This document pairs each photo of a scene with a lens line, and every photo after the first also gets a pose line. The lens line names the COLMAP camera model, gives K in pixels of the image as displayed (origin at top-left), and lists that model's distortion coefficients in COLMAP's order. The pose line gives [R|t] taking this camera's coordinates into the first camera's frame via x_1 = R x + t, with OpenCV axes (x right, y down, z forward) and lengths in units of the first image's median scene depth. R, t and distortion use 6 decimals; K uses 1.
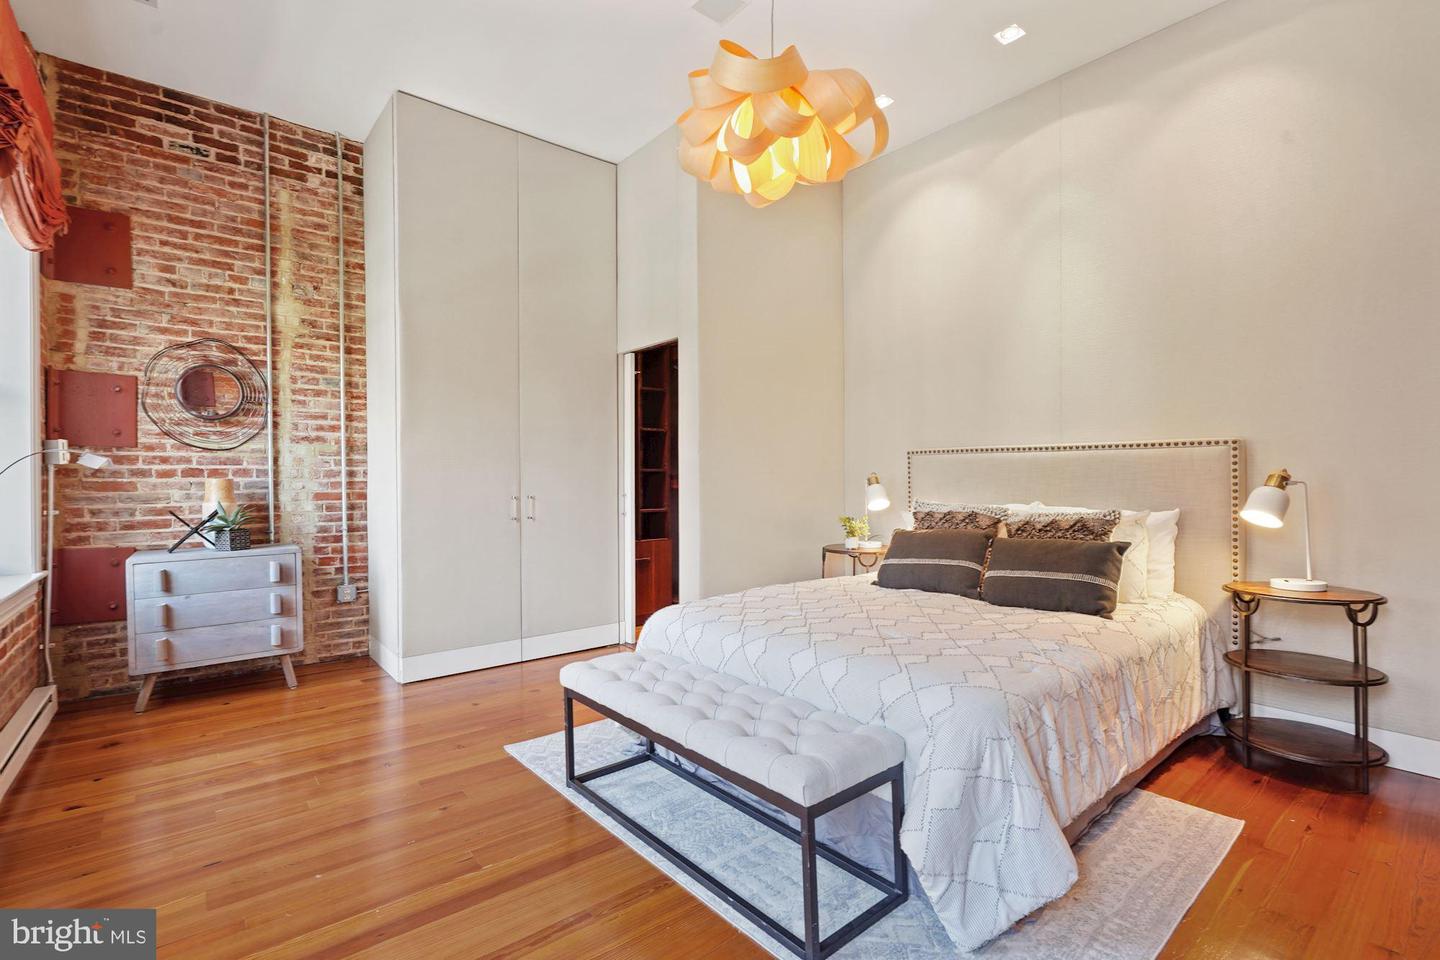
lens RADIAL K [[659.5, 0, 711.6], [0, 659.5, 483.0], [0, 0, 1]] dist [-0.002252, 0.000208]
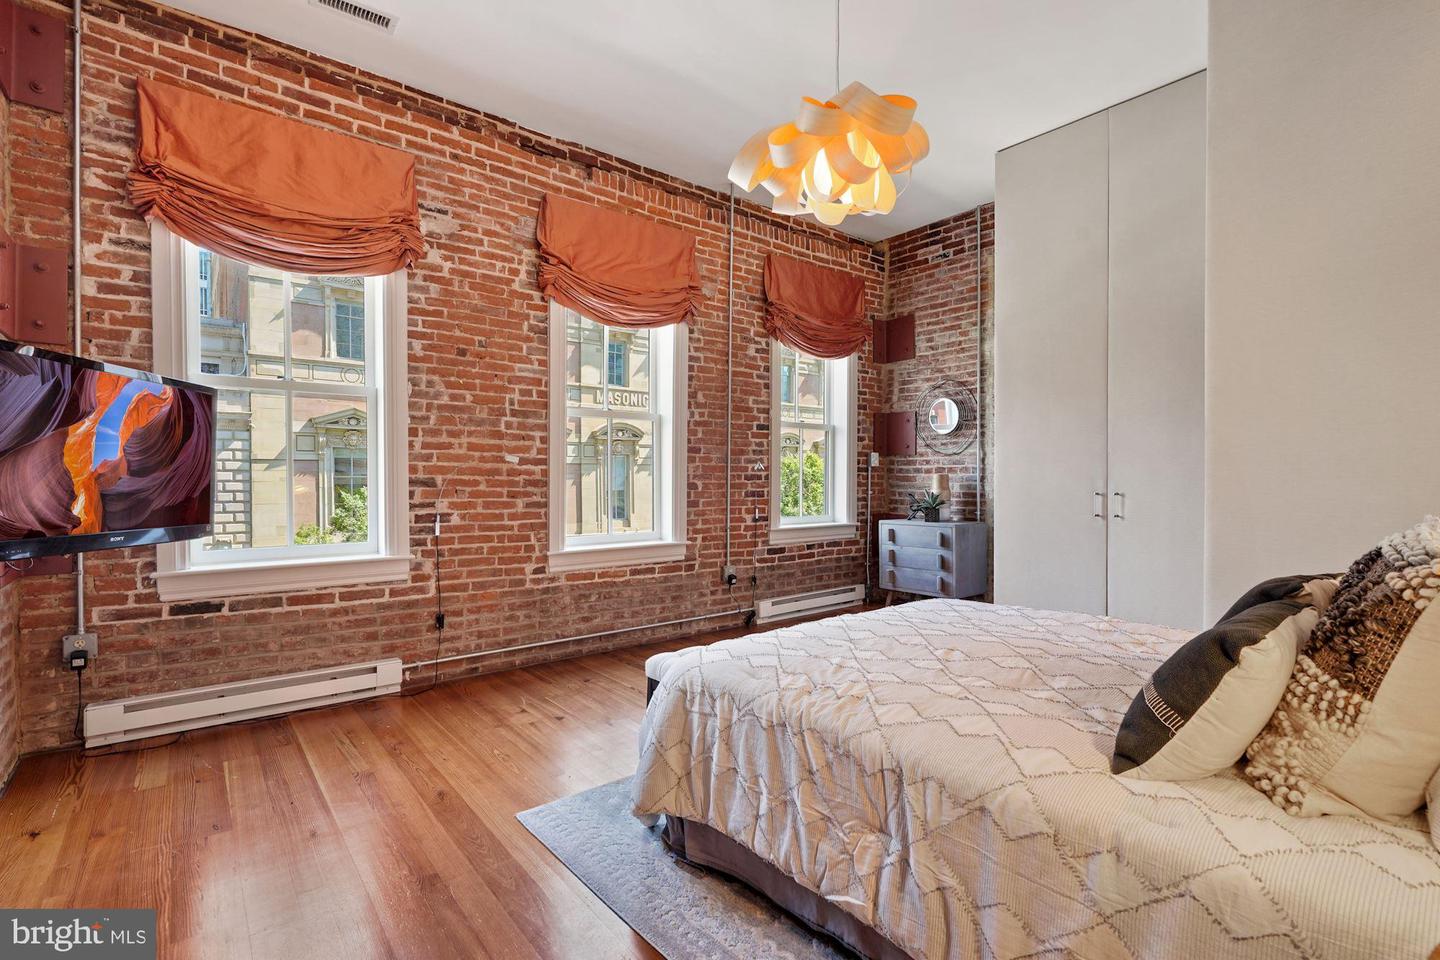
lens RADIAL K [[665.4, 0, 714.4], [0, 665.4, 480.0], [0, 0, 1]] dist [-0.001385, 0.000531]
pose [[-0.004749, 0.011446, -0.999923, 0.726856], [-0.004513, 0.999924, 0.011467, -0.007865], [0.999979, 0.004567, -0.004697, 0.475594]]
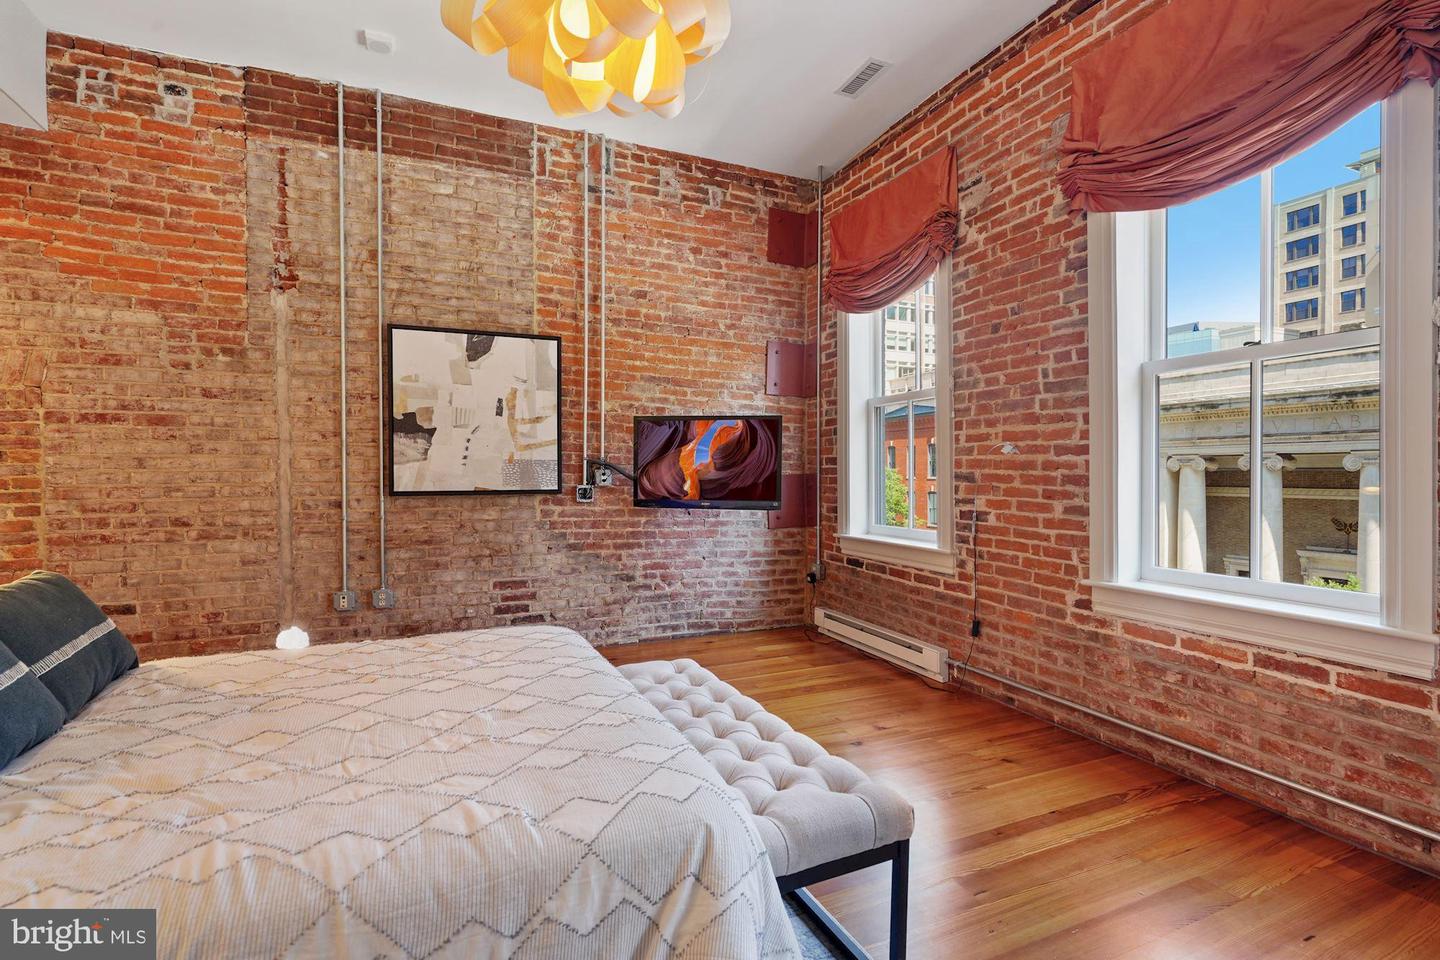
lens RADIAL K [[665.4, 0, 714.4], [0, 665.4, 480.0], [0, 0, 1]] dist [-0.001385, 0.000531]
pose [[-0.963536, 0.004380, 0.267543, -0.145871], [0.008516, 0.999862, 0.014299, -0.003771], [-0.267444, 0.016055, -0.963440, 1.029133]]
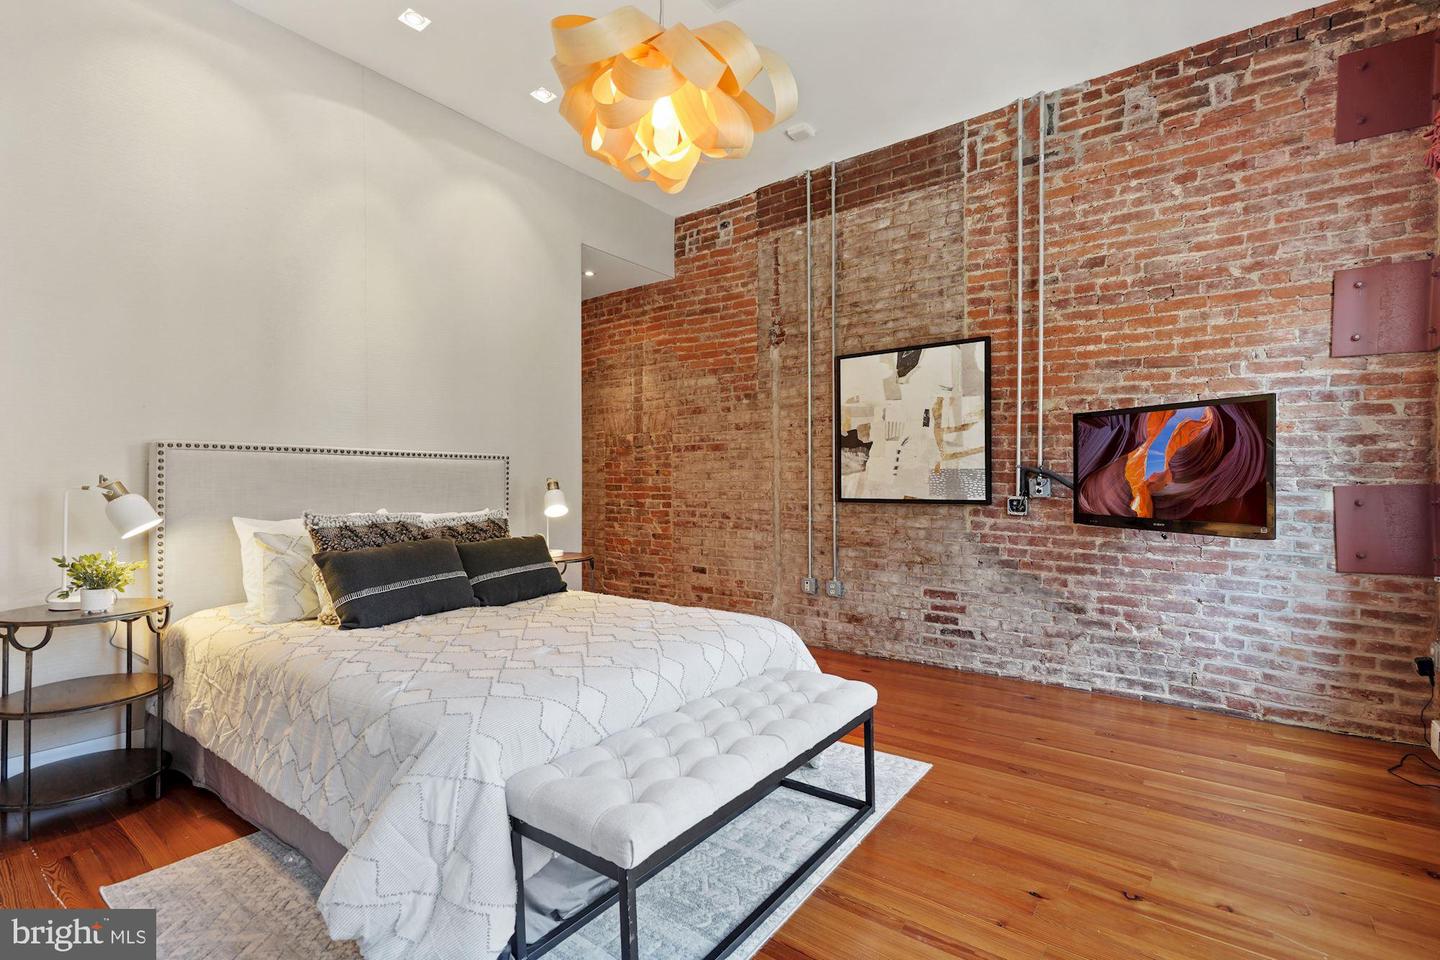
lens RADIAL K [[665.9, 0, 713.8], [0, 665.9, 483.7], [0, 0, 1]] dist [0.000966, 0.000797]
pose [[-0.234430, 0.003897, 0.972125, -0.498637], [0.008971, 0.999958, -0.001845, -0.001794], [-0.972091, 0.008289, -0.234456, 0.690472]]
